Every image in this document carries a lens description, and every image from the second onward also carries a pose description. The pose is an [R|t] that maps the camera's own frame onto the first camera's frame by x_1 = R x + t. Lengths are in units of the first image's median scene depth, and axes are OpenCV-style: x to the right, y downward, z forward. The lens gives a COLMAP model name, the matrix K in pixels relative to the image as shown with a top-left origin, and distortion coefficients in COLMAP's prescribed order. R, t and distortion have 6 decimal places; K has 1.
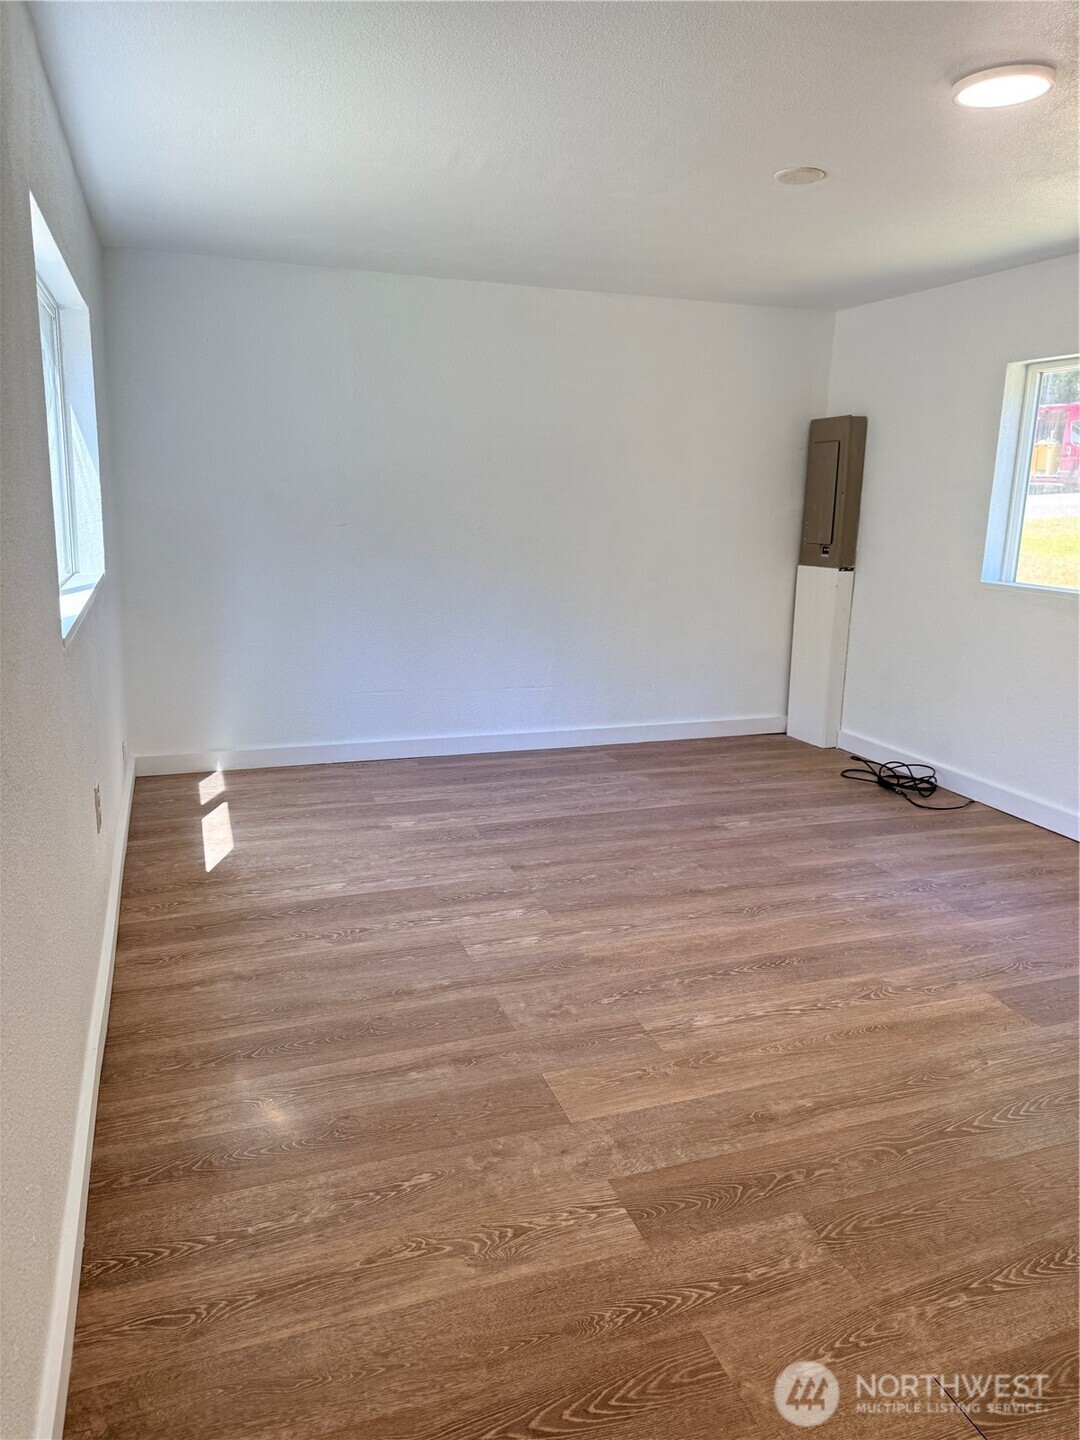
lens RADIAL K [[989.8, 0, 536.9], [0, 989.8, 745.1], [0, 0, 1]] dist [0.082216, -0.185961]
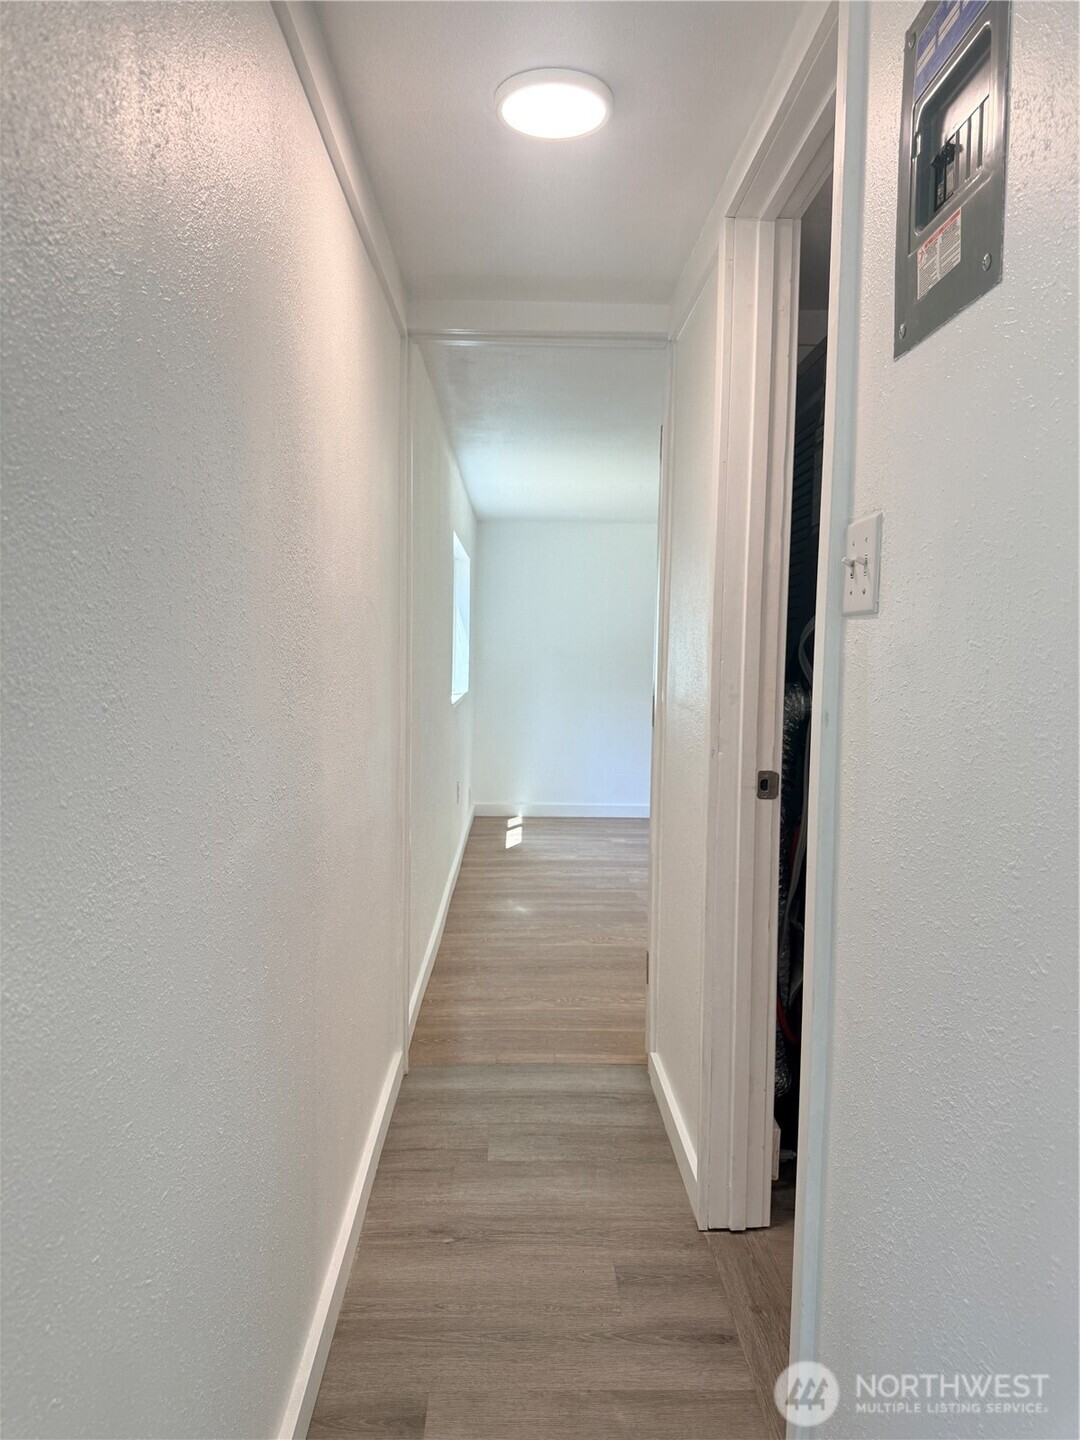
lens RADIAL K [[1004.1, 0, 540.6], [0, 1004.1, 724.2], [0, 0, 1]] dist [0.018495, -0.022834]
pose [[0.949510, 0.009514, -0.313593, 0.317895], [-0.068903, 0.981461, -0.178850, 0.233773], [0.306078, 0.191427, 0.932562, -0.779392]]
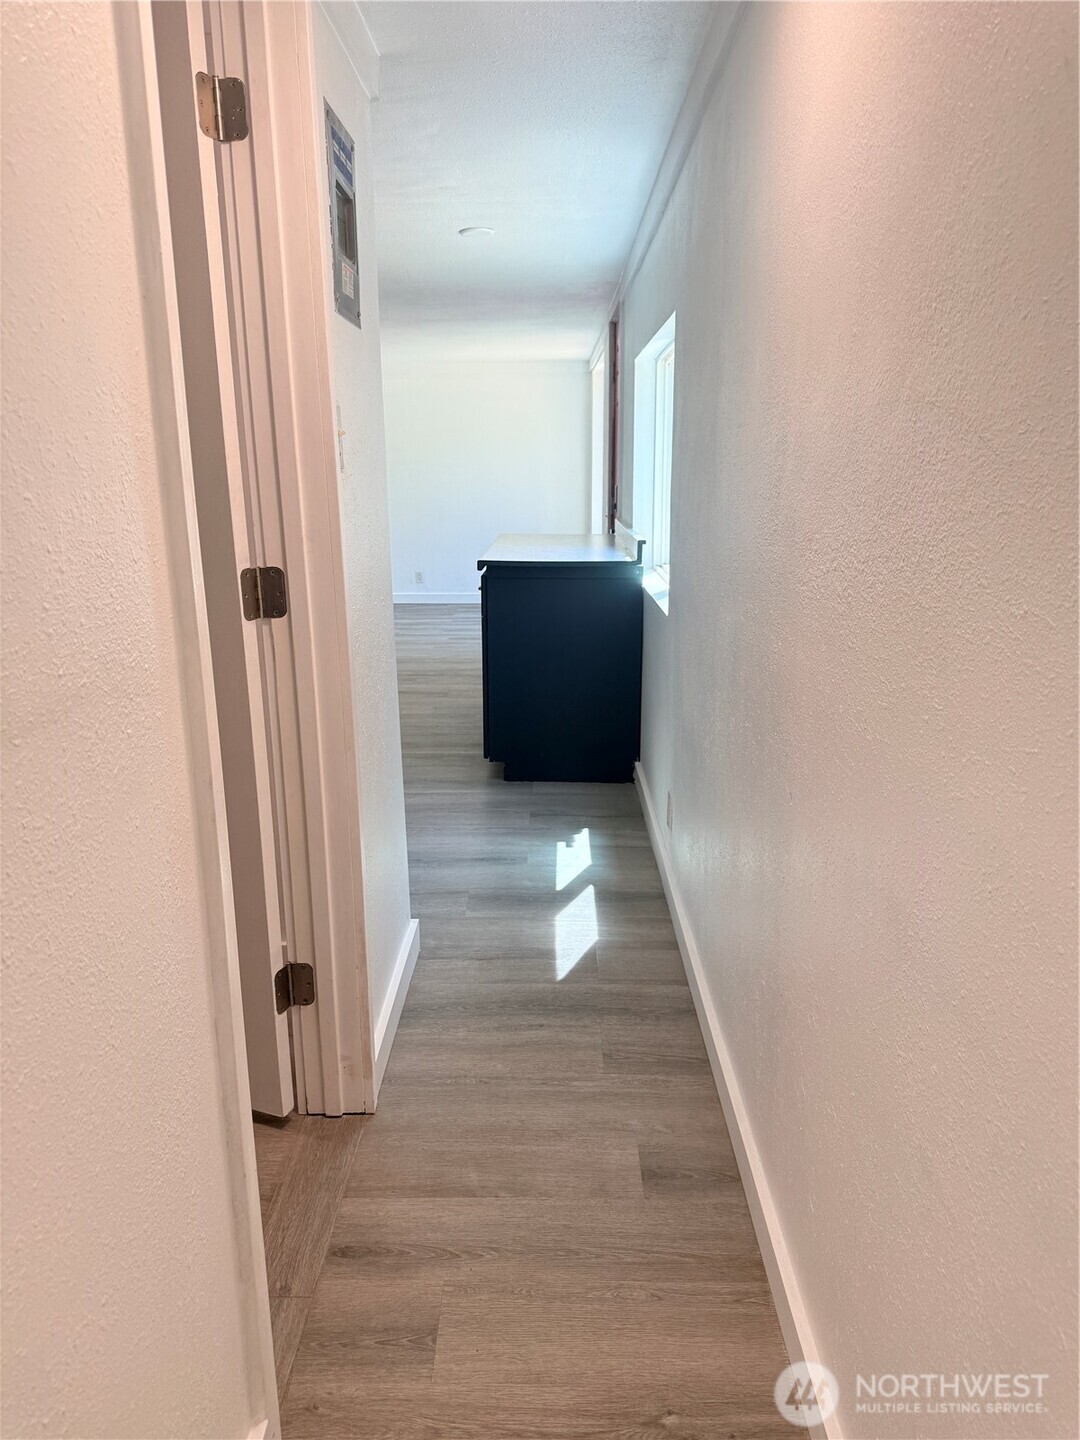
lens RADIAL K [[1004.1, 0, 540.6], [0, 1004.1, 724.2], [0, 0, 1]] dist [0.018495, -0.022834]
pose [[-0.937888, -0.099532, 0.332353, -0.668979], [0.075724, 0.876138, 0.476075, -0.555037], [-0.338572, 0.471672, -0.814183, 1.946679]]
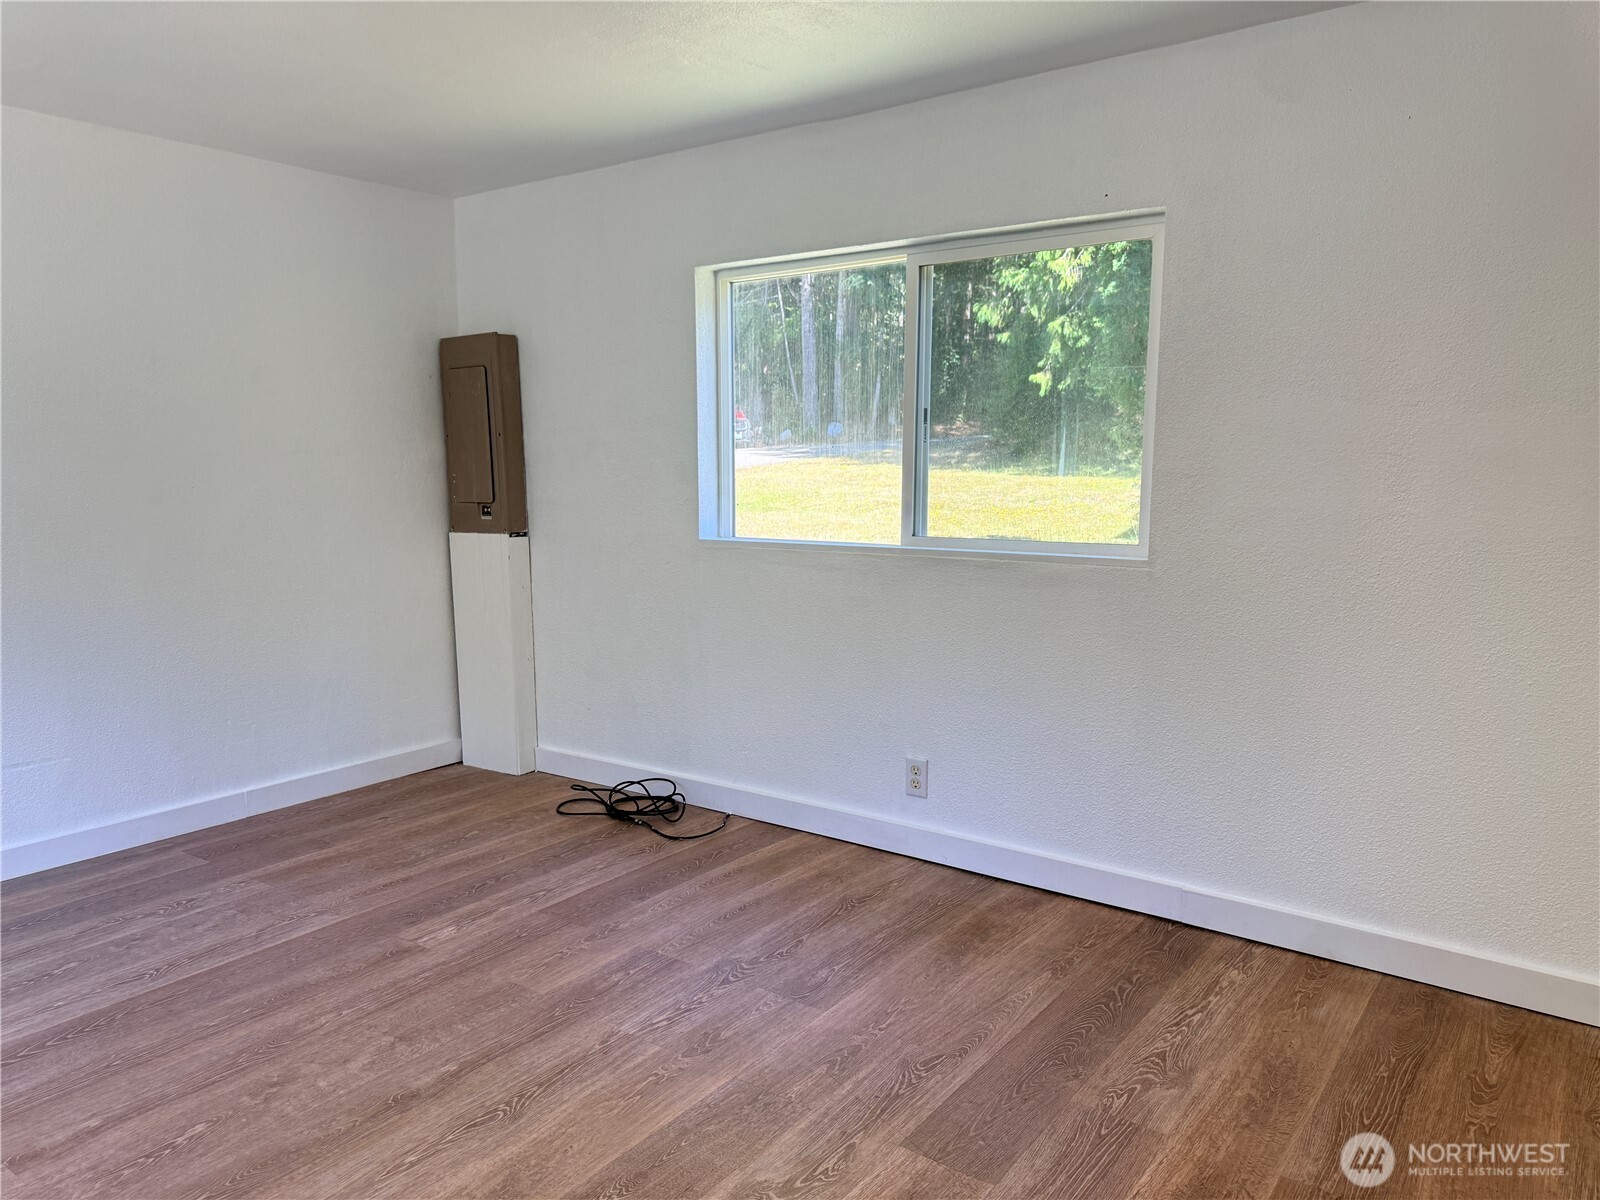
lens RADIAL K [[1115.7, 0, 795.8], [0, 1115.7, 607.3], [0, 0, 1]] dist [0.018495, -0.022834]
pose [[0.823358, -0.097597, 0.559067, 0.012629], [0.159776, 0.985119, -0.063335, -0.054462], [-0.544567, 0.141473, 0.826700, 0.305617]]
